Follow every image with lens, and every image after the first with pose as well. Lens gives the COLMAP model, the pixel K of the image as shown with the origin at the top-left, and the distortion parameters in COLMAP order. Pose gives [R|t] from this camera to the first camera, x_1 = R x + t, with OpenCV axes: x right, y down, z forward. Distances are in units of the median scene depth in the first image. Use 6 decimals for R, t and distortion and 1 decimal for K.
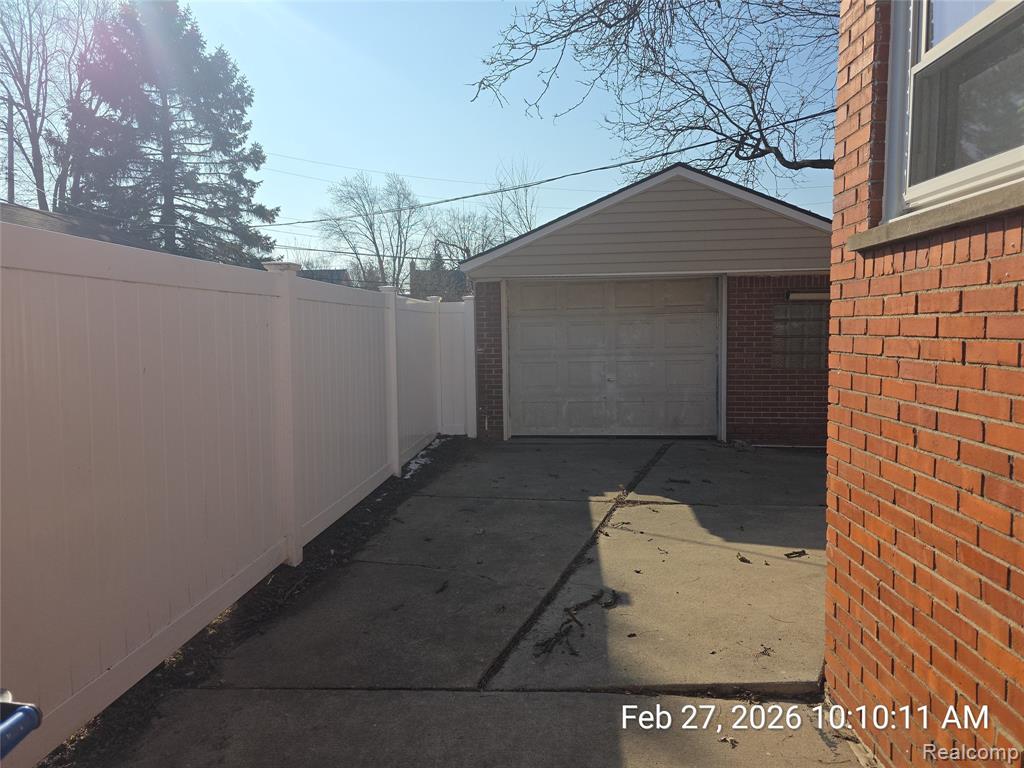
lens RADIAL K [[680.6, 0, 511.4], [0, 680.6, 381.0], [0, 0, 1]] dist [0.057932, -0.049485]
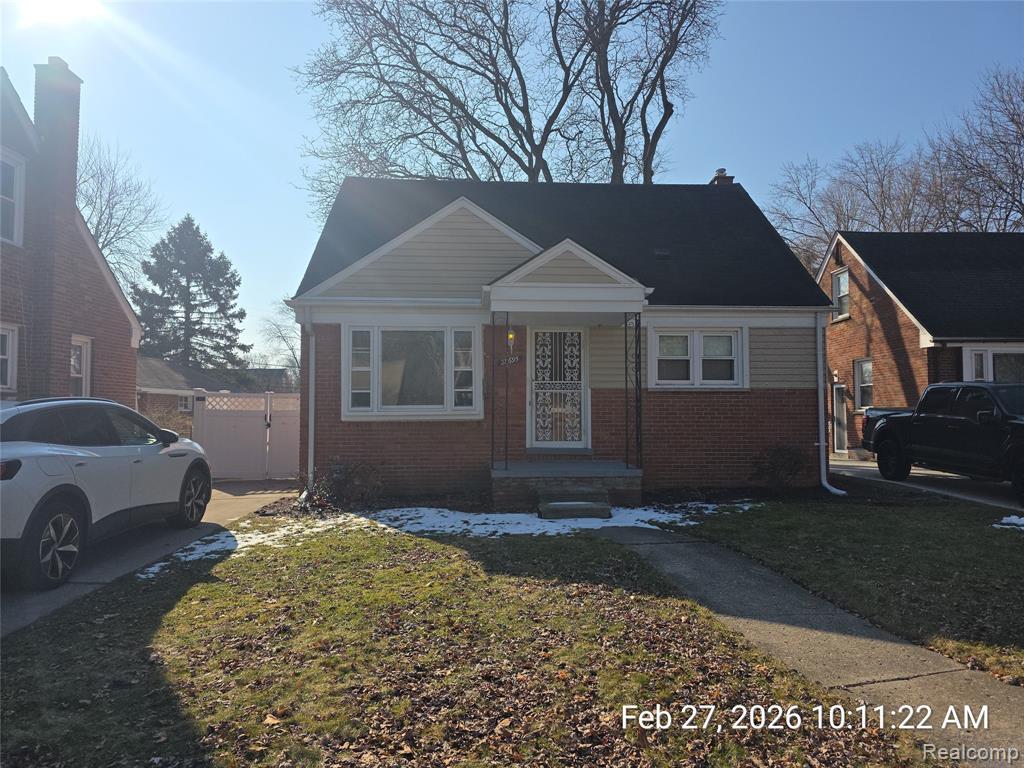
lens RADIAL K [[680.6, 0, 511.7], [0, 680.6, 385.2], [0, 0, 1]] dist [0.057932, -0.049485]
pose [[0.995714, 0.011683, 0.091741, 0.156144], [0.000120, 0.991826, -0.127601, 0.073366], [-0.092482, 0.127066, 0.987574, -0.763657]]
